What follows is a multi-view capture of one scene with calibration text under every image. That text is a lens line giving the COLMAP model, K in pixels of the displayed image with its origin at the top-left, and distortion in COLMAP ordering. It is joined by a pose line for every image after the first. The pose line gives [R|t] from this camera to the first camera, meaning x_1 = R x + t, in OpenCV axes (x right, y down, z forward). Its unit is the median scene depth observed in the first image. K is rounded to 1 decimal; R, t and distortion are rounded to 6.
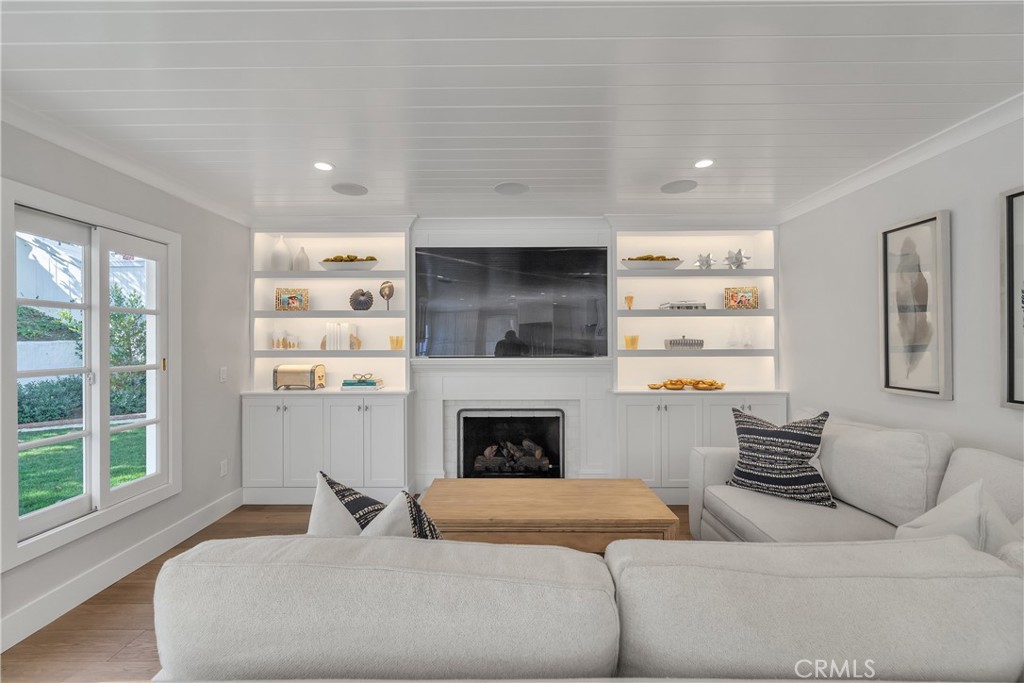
lens RADIAL K [[413.2, 0, 511.2], [0, 413.2, 341.1], [0, 0, 1]] dist [0.003238, -0.000121]
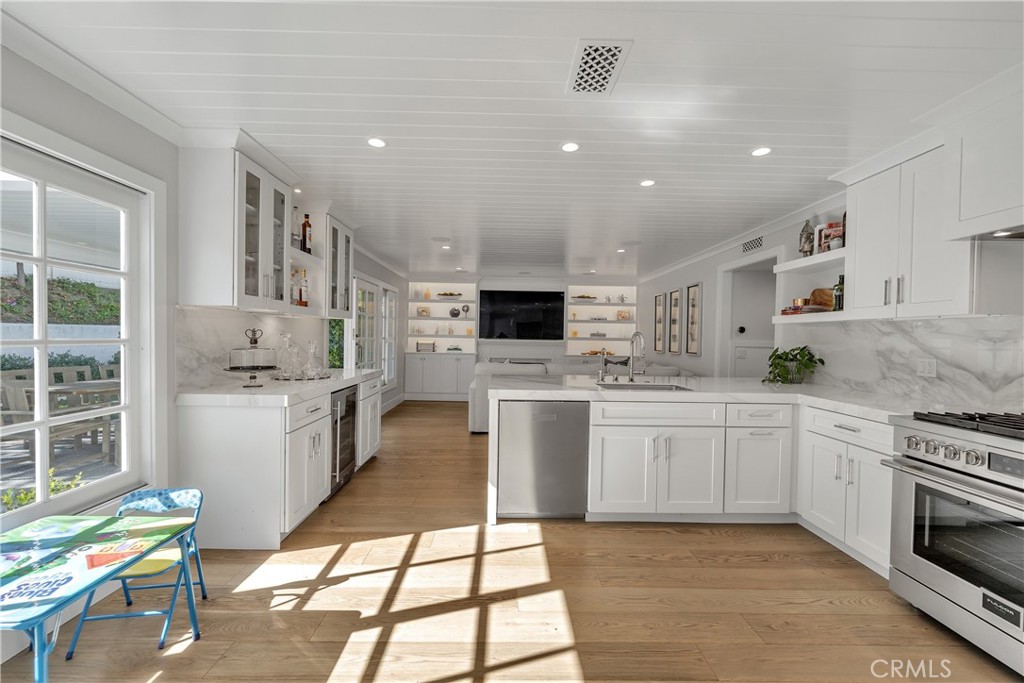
lens RADIAL K [[413.2, 0, 512.0], [0, 413.2, 341.5], [0, 0, 1]] dist [0.003238, -0.000121]
pose [[0.999606, 0.021104, 0.018487, -0.091641], [-0.021326, 0.999701, 0.011940, 0.024394], [-0.018229, -0.012329, 0.999758, -1.261994]]
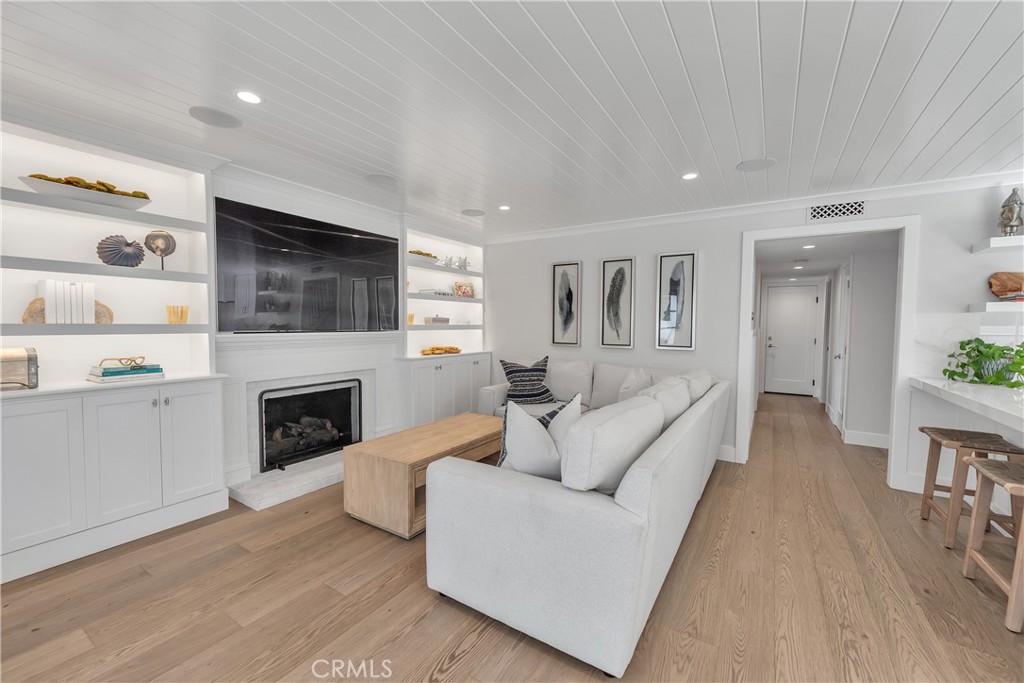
lens RADIAL K [[413.2, 0, 509.8], [0, 413.2, 339.1], [0, 0, 1]] dist [0.003238, -0.000121]
pose [[0.534678, -0.025192, 0.844680, -0.611143], [-0.011244, 0.999255, 0.036920, 0.014532], [-0.844981, -0.029238, 0.533997, 0.077964]]
